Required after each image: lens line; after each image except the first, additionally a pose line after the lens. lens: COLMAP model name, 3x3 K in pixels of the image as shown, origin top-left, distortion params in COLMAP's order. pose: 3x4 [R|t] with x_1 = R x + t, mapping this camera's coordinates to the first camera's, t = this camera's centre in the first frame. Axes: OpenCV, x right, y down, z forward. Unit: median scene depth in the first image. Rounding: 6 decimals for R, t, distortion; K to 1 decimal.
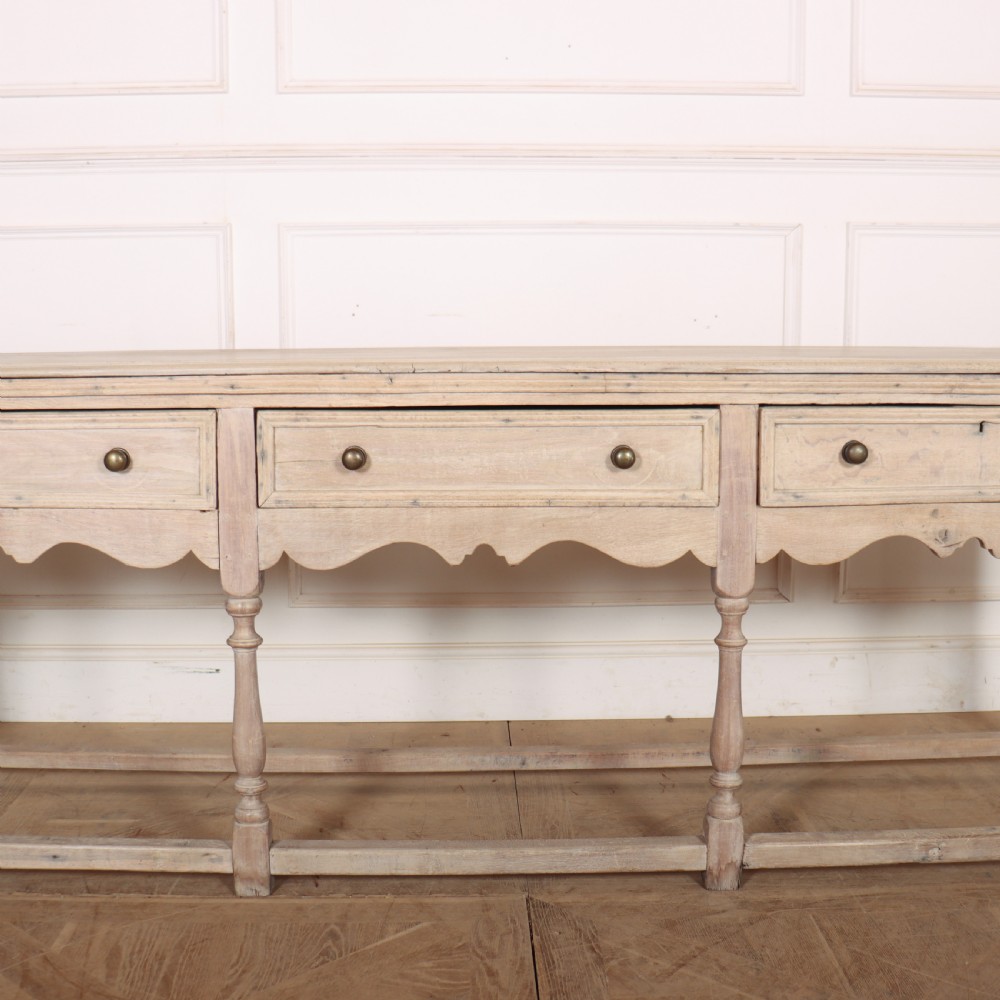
lens RADIAL K [[1410.8, 0, 496.1], [0, 1410.8, 570.6], [0, 0, 1]] dist [-0.181935, 0.161112]
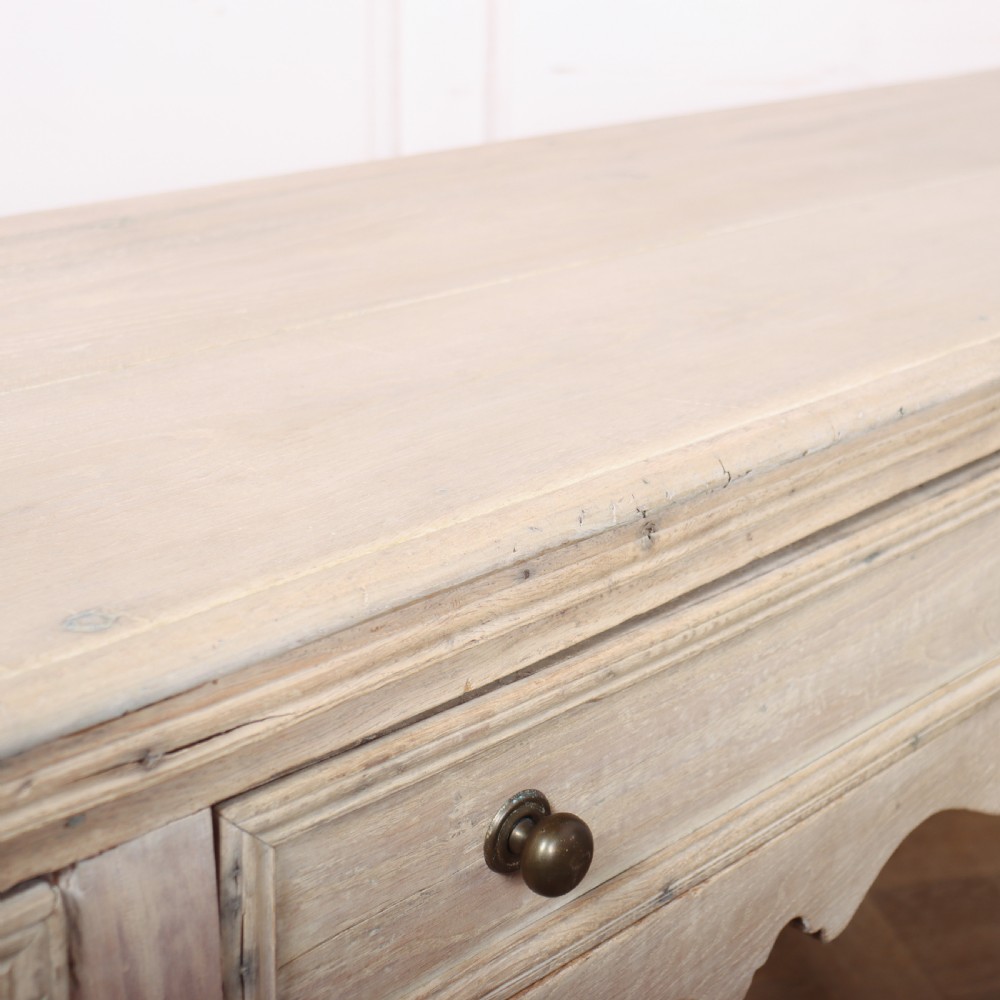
lens RADIAL K [[1744.6, 0, 478.9], [0, 1744.6, 498.8], [0, 0, 1]] dist [-0.061924, 0.099141]
pose [[0.723206, -0.237482, 0.648518, -0.287228], [0.112460, 0.966982, 0.228690, -0.205387], [-0.681415, -0.092458, 0.726034, 0.736232]]
